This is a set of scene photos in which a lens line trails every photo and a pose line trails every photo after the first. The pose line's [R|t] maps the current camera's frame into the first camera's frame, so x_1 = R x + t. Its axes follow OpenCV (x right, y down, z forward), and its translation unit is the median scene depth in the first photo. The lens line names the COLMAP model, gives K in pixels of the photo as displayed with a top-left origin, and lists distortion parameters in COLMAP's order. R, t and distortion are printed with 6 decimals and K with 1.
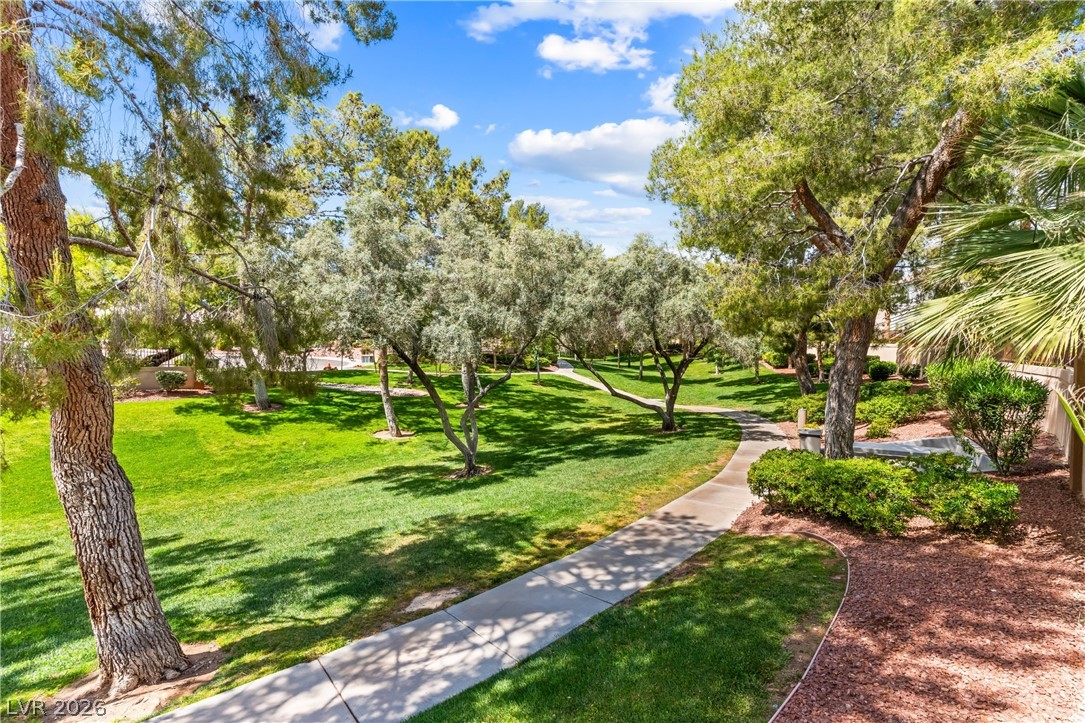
lens RADIAL K [[510.9, 0, 540.9], [0, 510.9, 360.8], [0, 0, 1]] dist [0.000420, 0.000721]
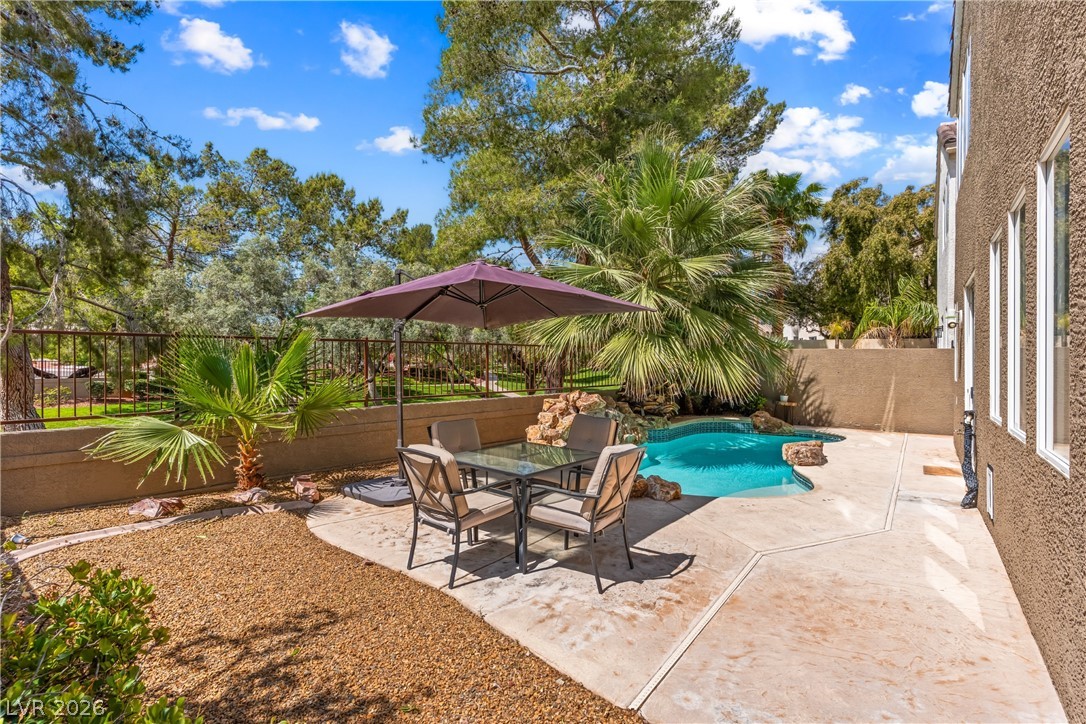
lens RADIAL K [[511.4, 0, 540.2], [0, 511.4, 361.5], [0, 0, 1]] dist [0.000420, 0.000721]
pose [[0.997895, -0.005679, 0.064608, 0.226747], [0.007795, 0.999440, -0.032537, 0.026919], [-0.064387, 0.032972, 0.997380, -0.251492]]
